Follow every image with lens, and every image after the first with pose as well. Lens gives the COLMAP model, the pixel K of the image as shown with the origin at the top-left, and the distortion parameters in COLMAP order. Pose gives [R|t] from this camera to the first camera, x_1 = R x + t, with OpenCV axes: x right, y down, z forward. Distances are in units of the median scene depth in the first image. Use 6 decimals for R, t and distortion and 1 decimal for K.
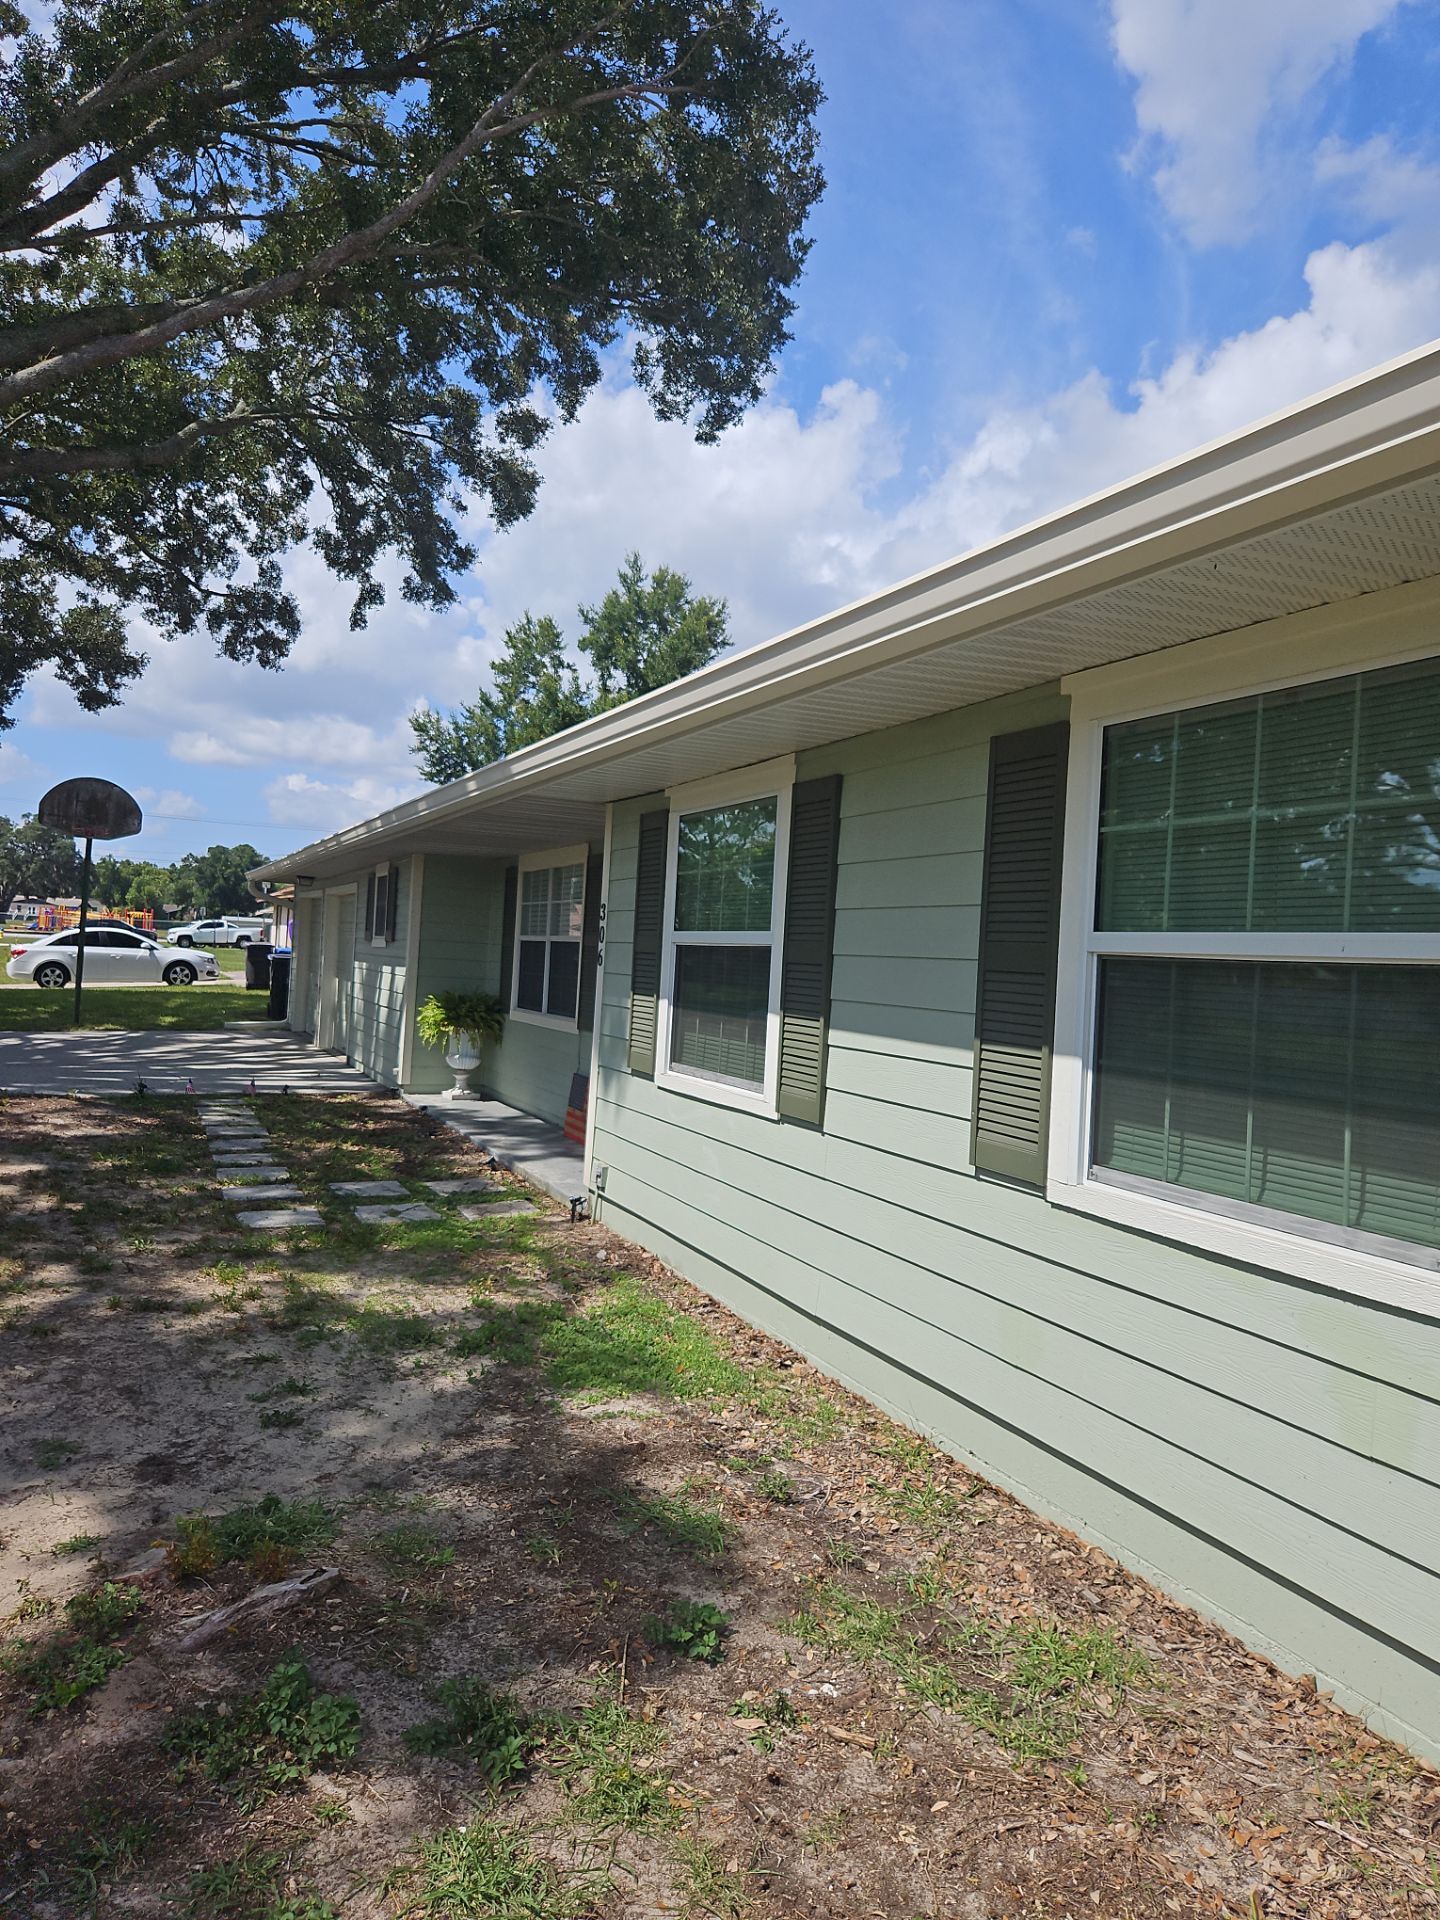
lens RADIAL K [[1259.7, 0, 729.2], [0, 1259.7, 955.6], [0, 0, 1]] dist [0.099047, -0.085324]
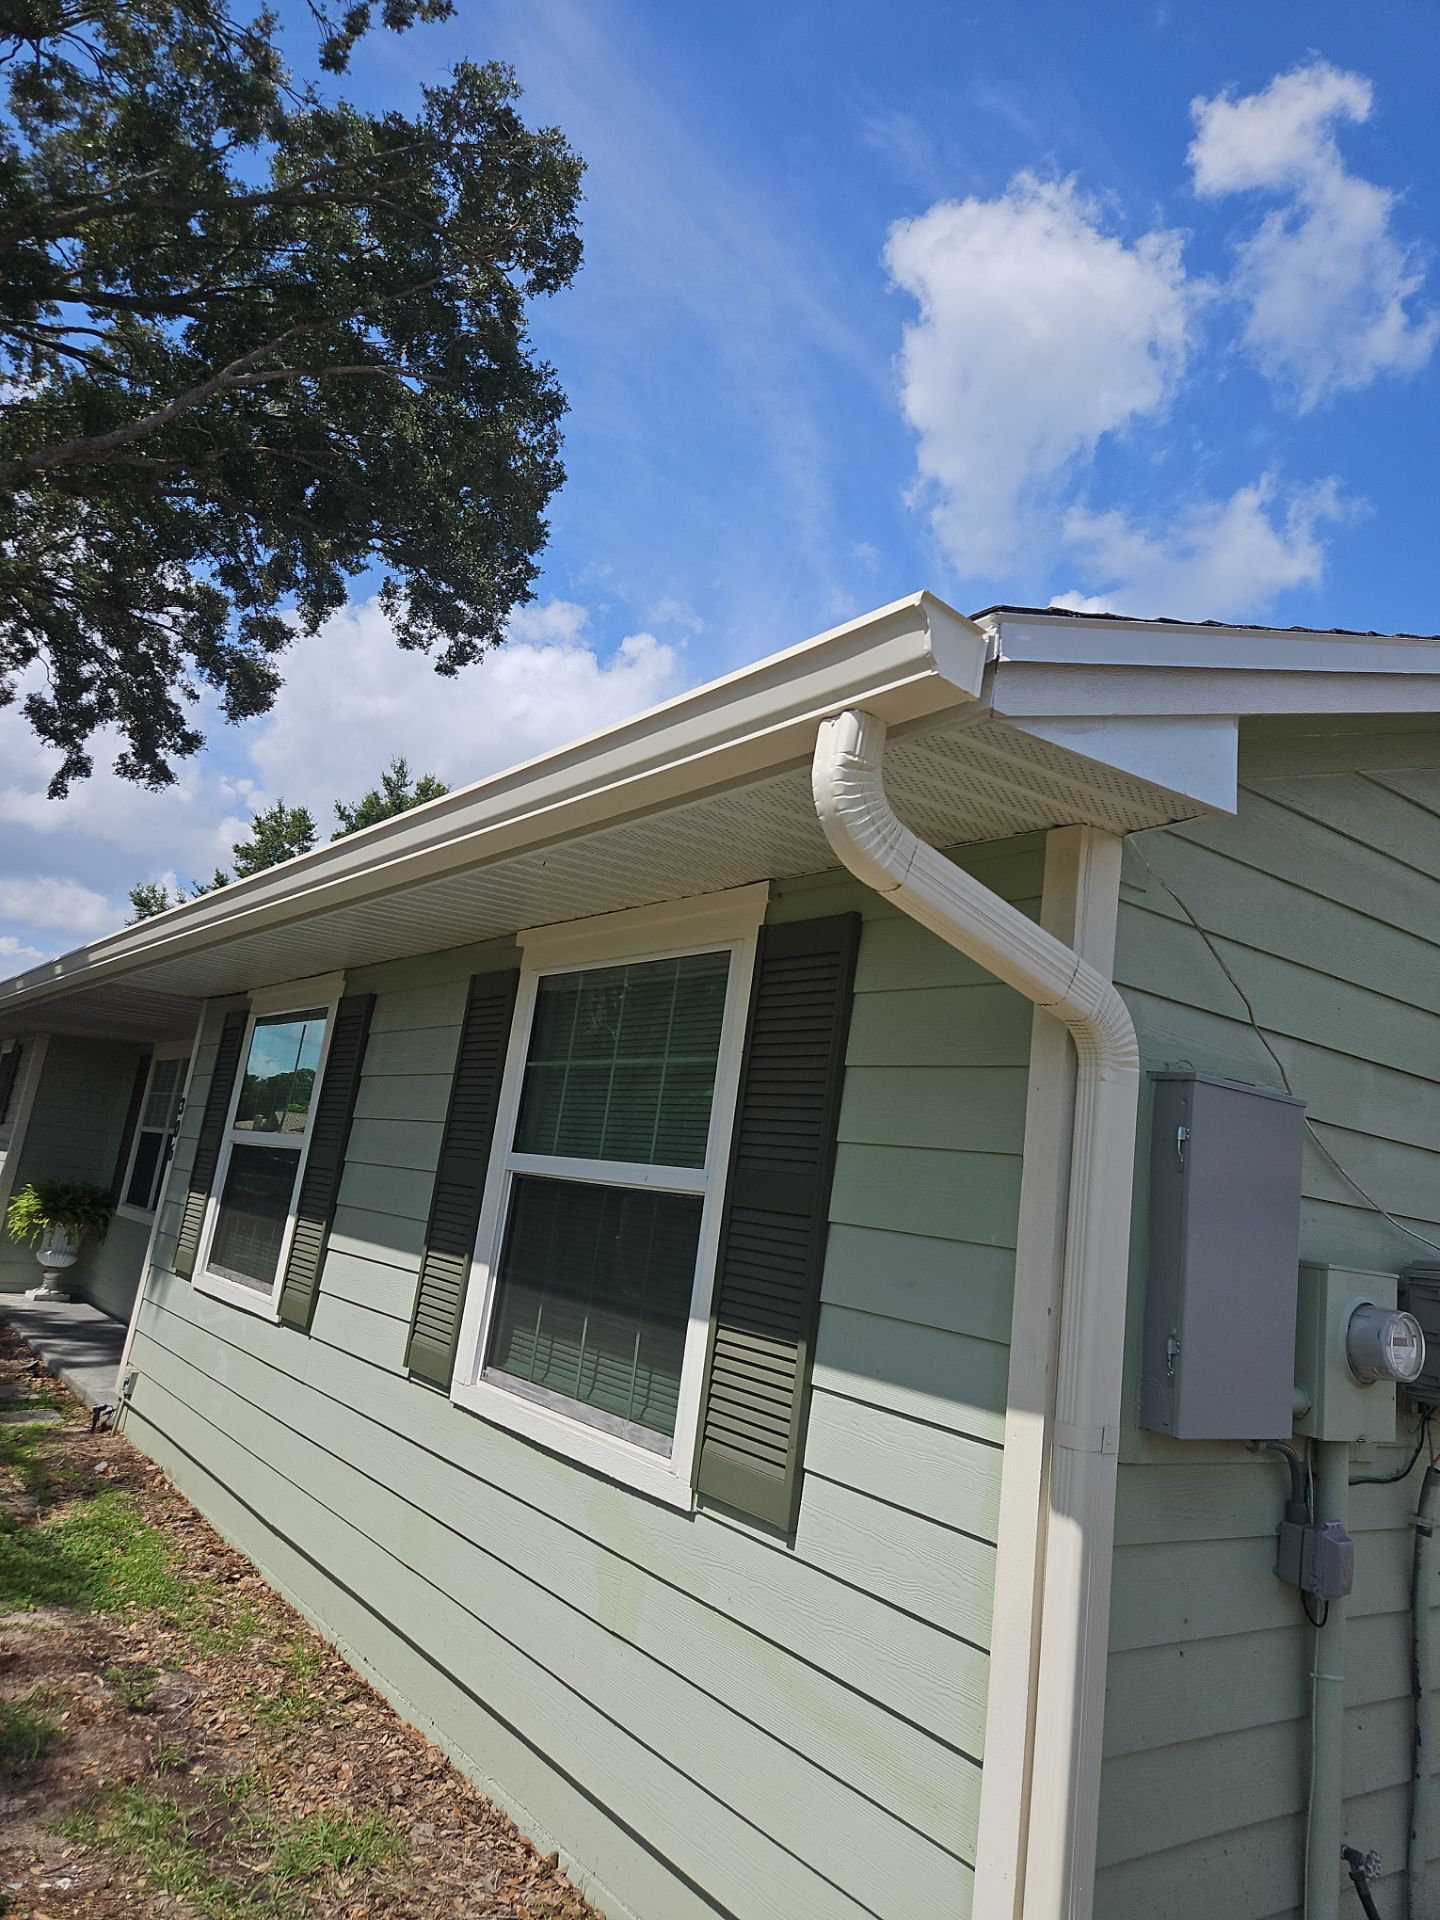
lens RADIAL K [[1259.7, 0, 729.2], [0, 1259.7, 955.6], [0, 0, 1]] dist [0.099047, -0.085324]
pose [[0.977740, 0.105455, 0.181396, 0.226341], [-0.072750, 0.981276, -0.178340, -0.003195], [-0.196806, 0.161174, 0.967104, -0.152186]]
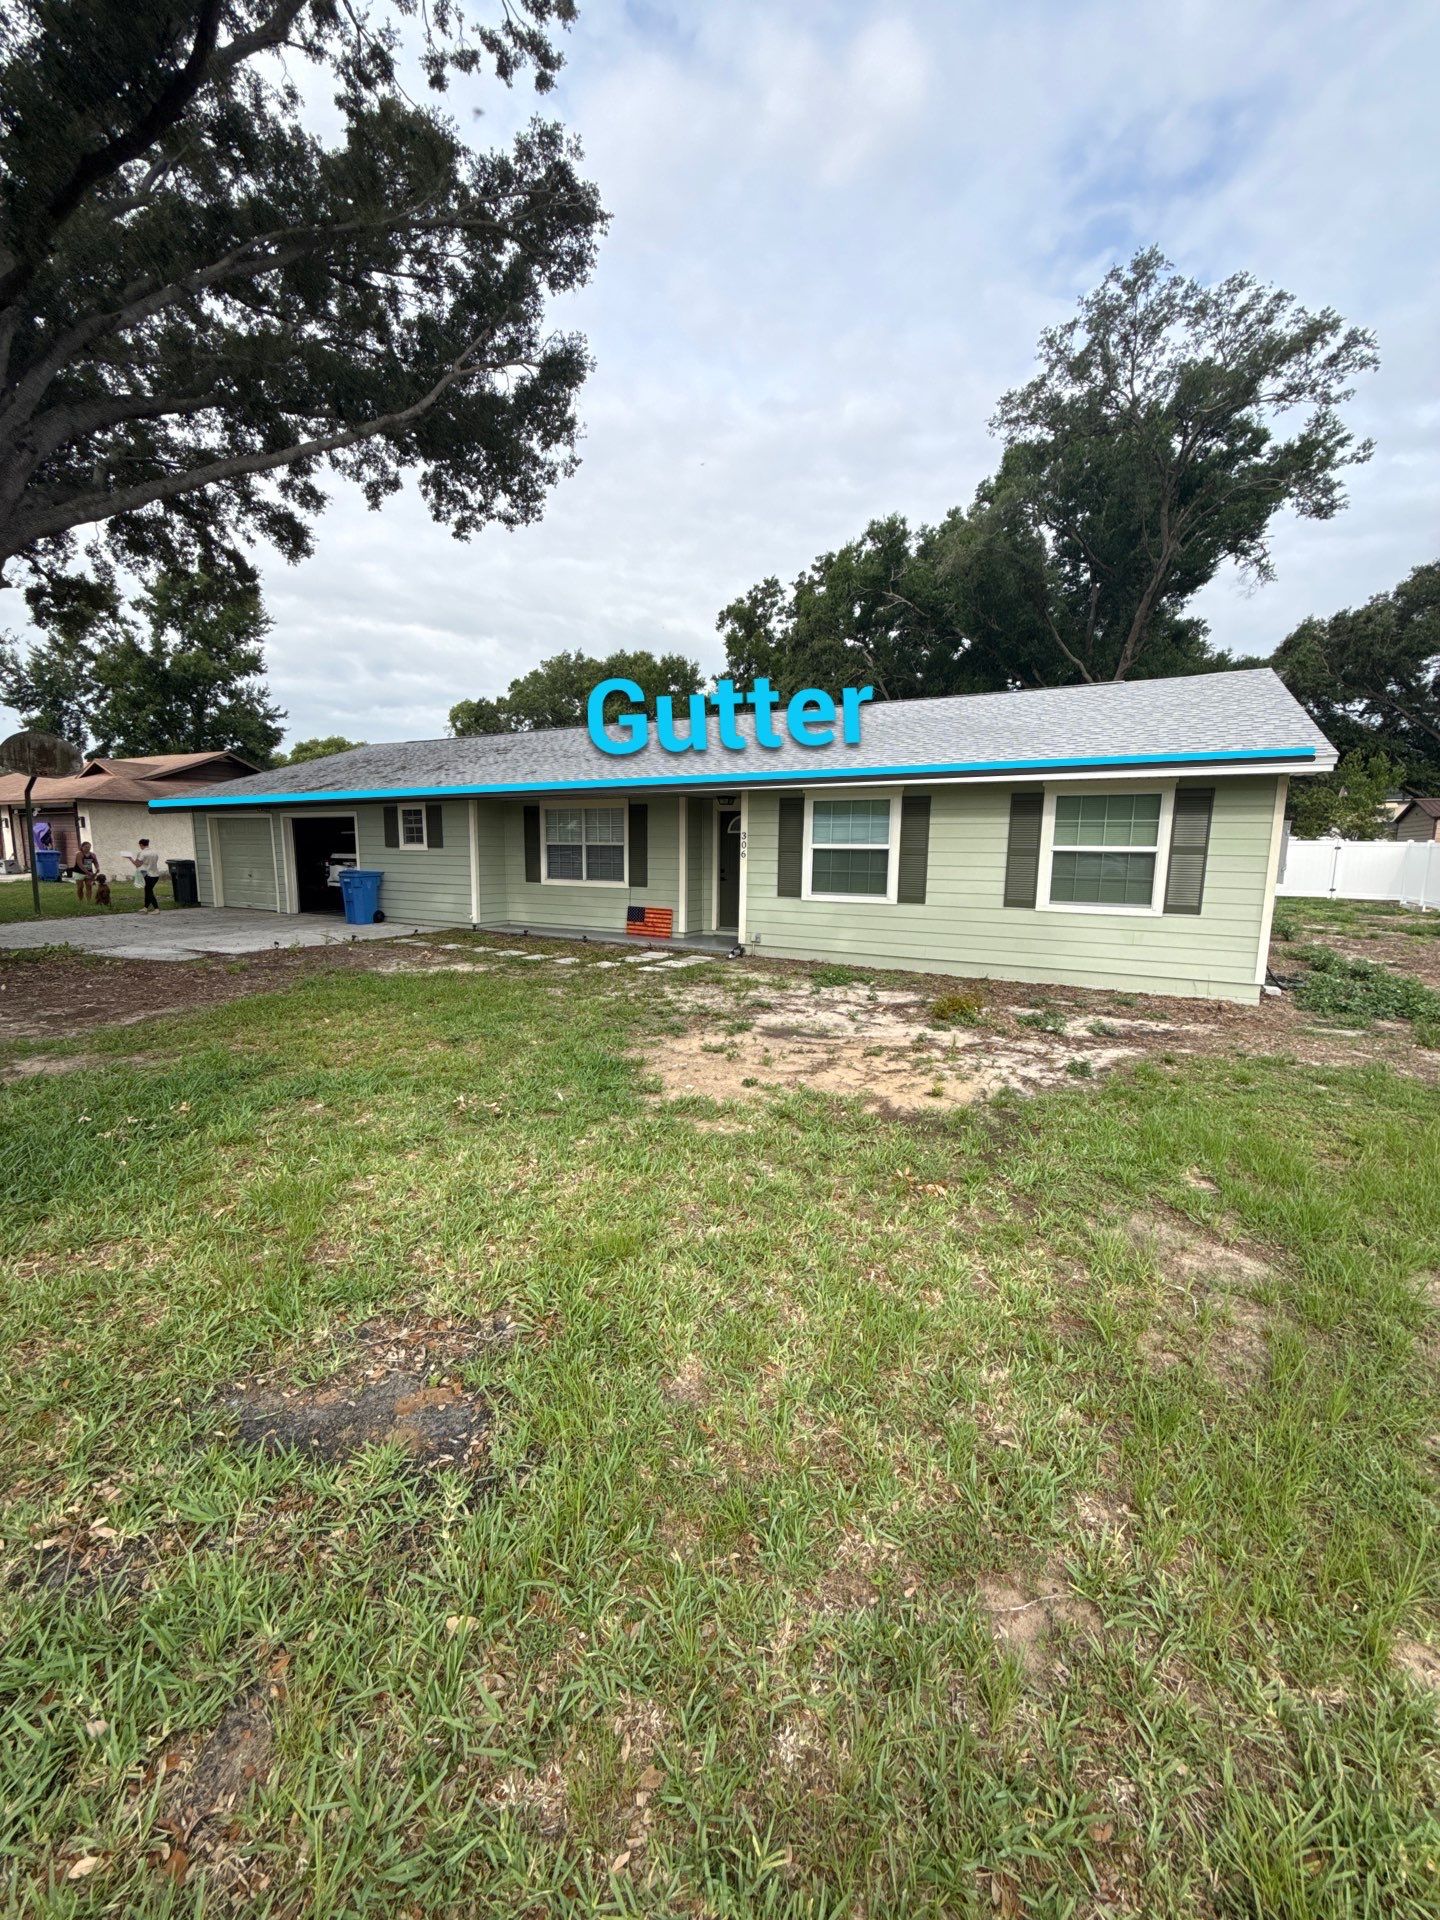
lens RADIAL K [[748.1, 0, 720.0], [0, 748.1, 960.0], [0, 0, 1]] dist [-0.000802, -0.000106]
pose [[0.810042, -0.126116, 0.572648, -1.859418], [0.026280, 0.983424, 0.179408, -0.107310], [-0.585782, -0.130279, 0.799929, -0.336915]]
